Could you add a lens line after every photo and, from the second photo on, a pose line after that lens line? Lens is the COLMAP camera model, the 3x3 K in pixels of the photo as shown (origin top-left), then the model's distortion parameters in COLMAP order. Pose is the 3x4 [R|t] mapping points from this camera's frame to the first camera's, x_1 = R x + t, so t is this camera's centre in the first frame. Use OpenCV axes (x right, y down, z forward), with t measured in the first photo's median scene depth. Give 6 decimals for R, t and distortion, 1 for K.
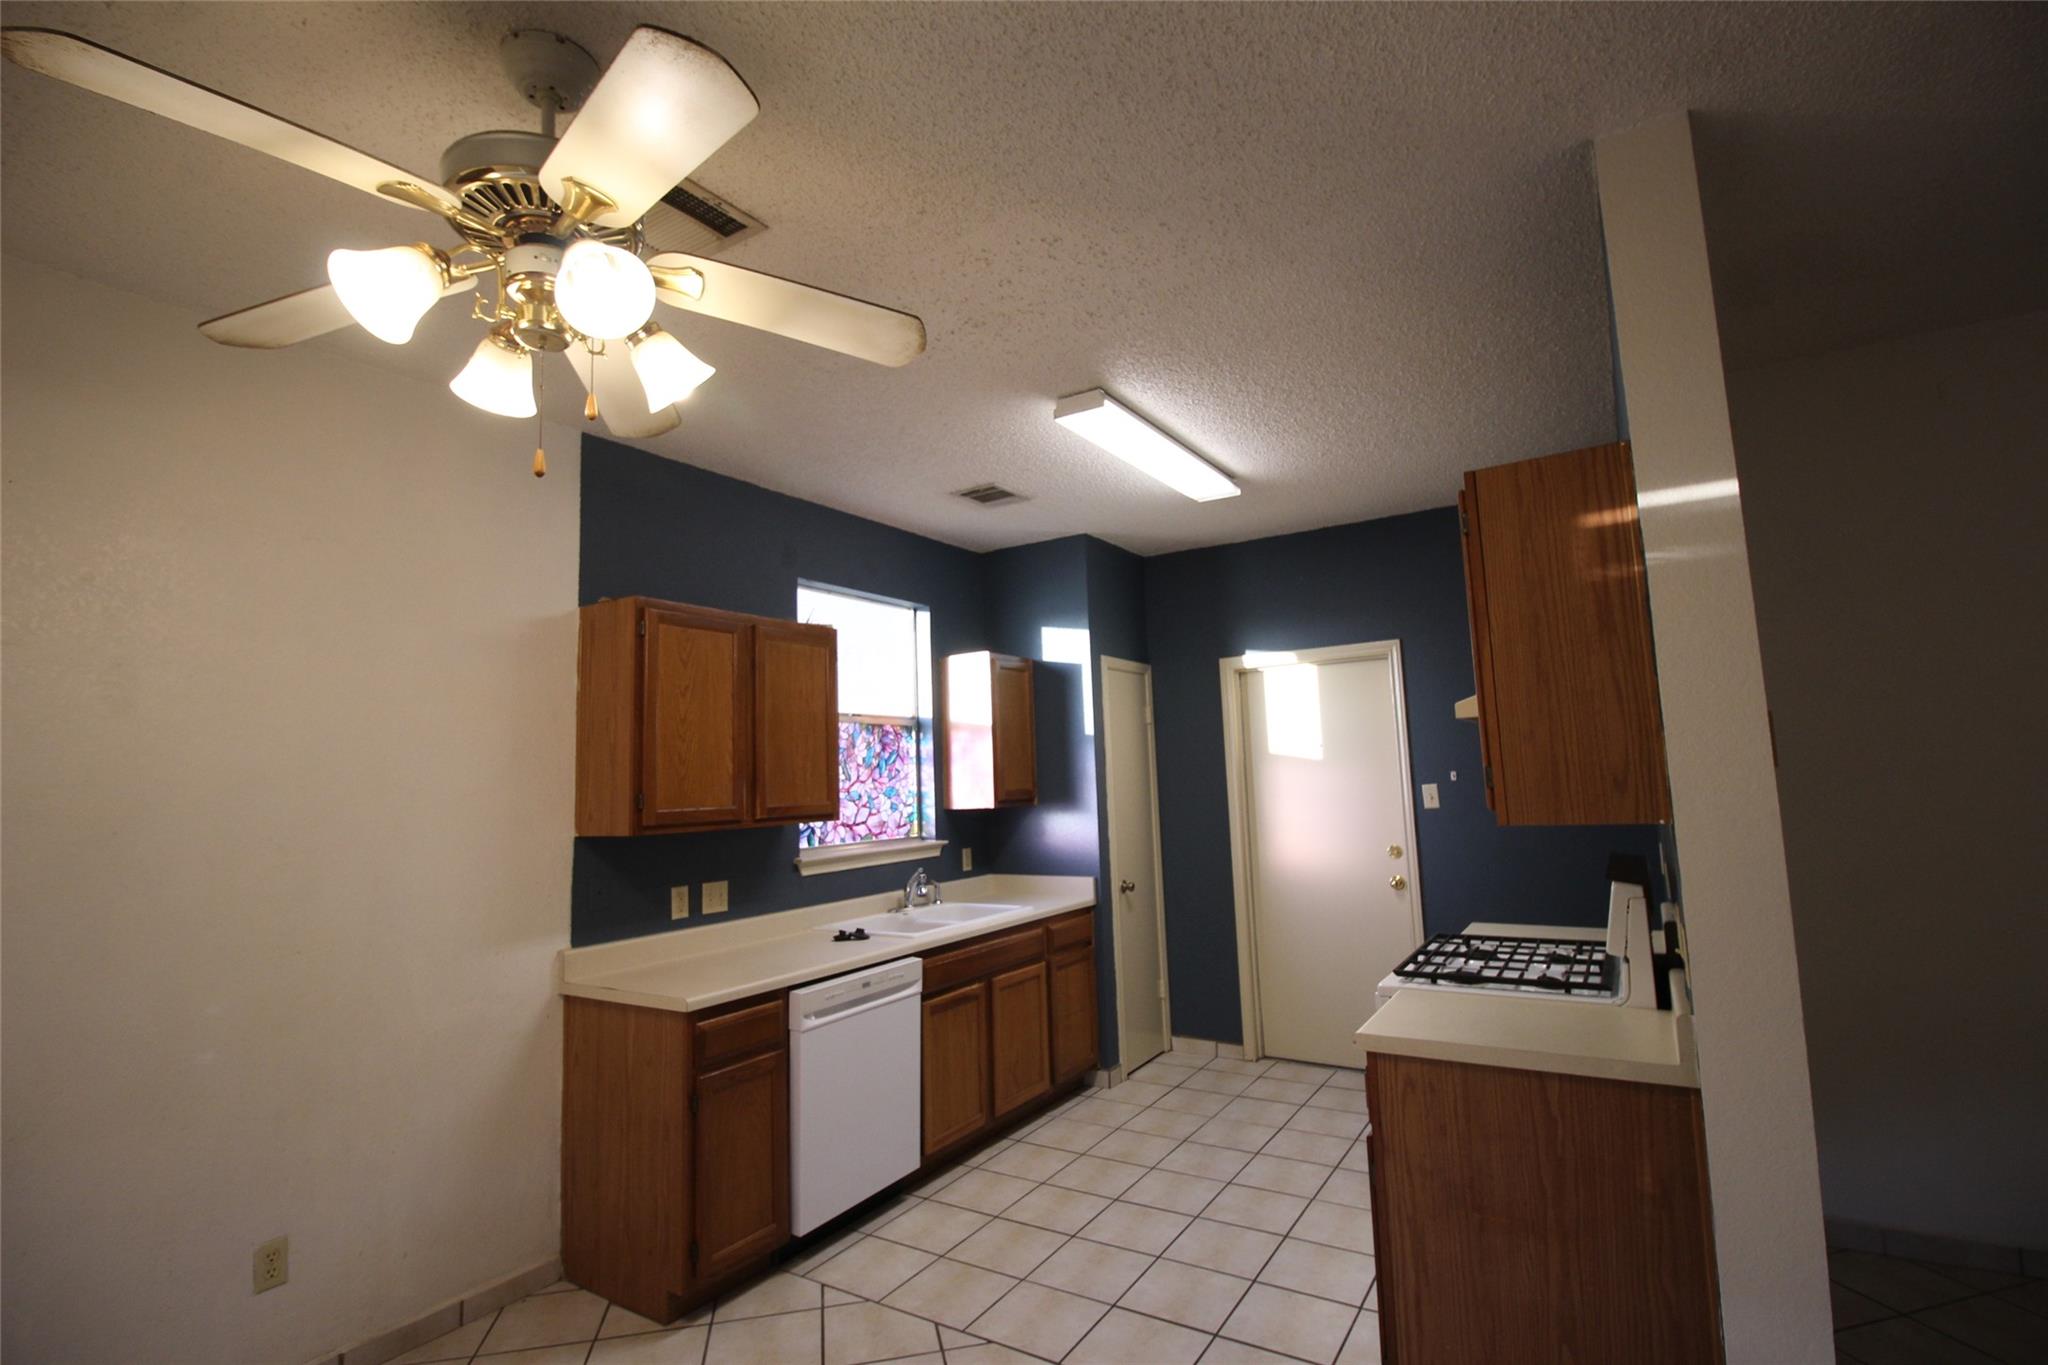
lens RADIAL K [[946.7, 0, 1033.1], [0, 946.7, 678.9], [0, 0, 1]] dist [-0.010769, -0.006791]
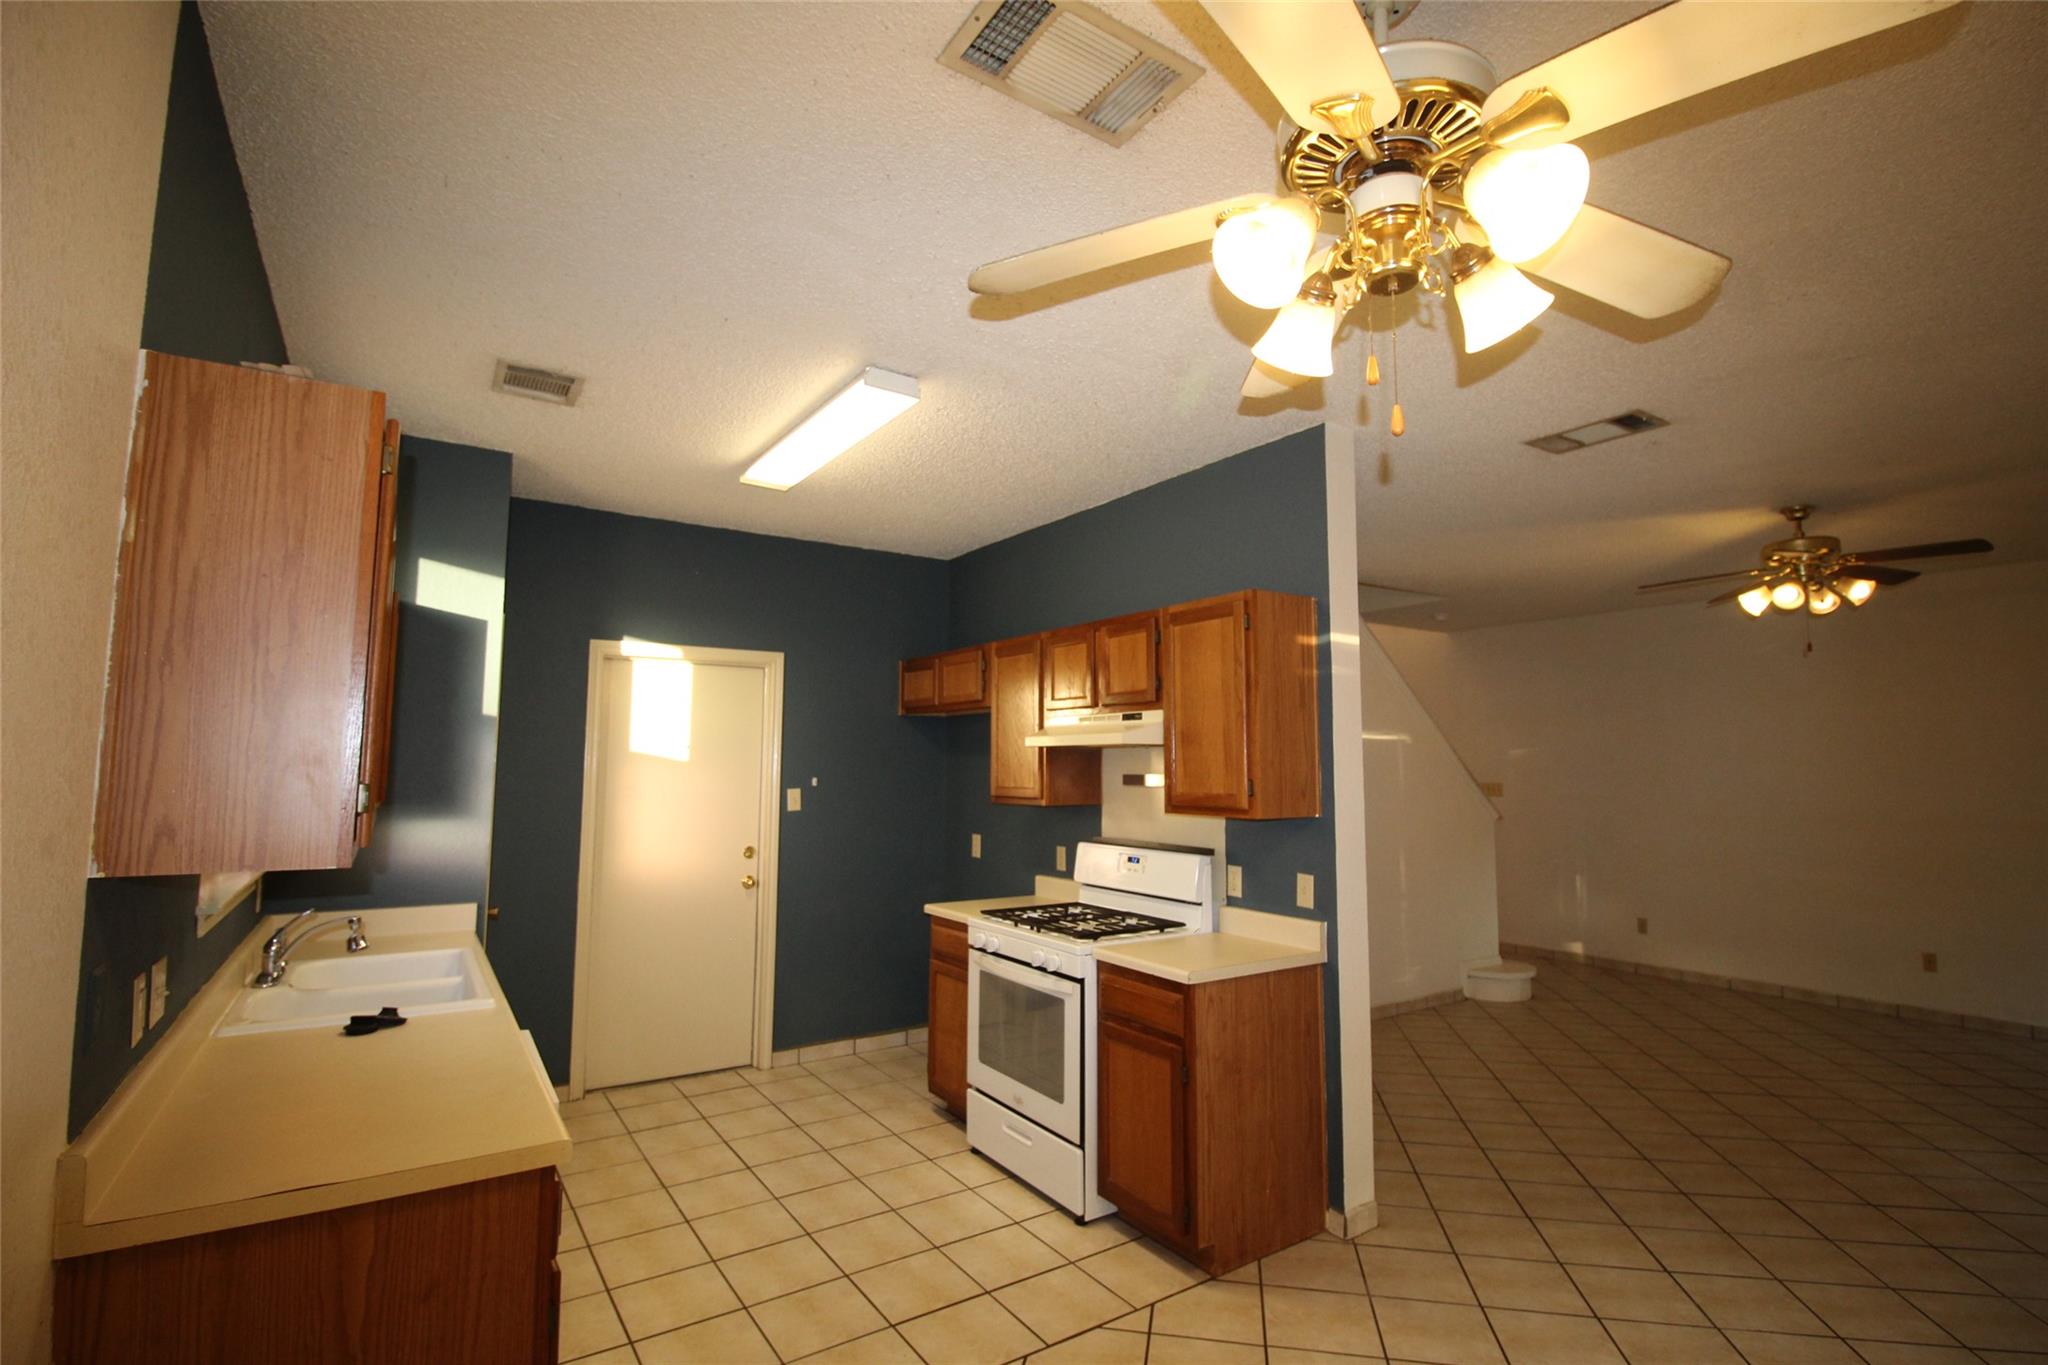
lens RADIAL K [[946.7, 0, 1034.2], [0, 946.7, 677.4], [0, 0, 1]] dist [-0.010769, -0.006791]
pose [[0.397479, 0.124859, 0.909077, -0.551191], [-0.119378, 0.989316, -0.083684, 0.048436], [-0.909813, -0.075261, 0.408138, 0.353933]]
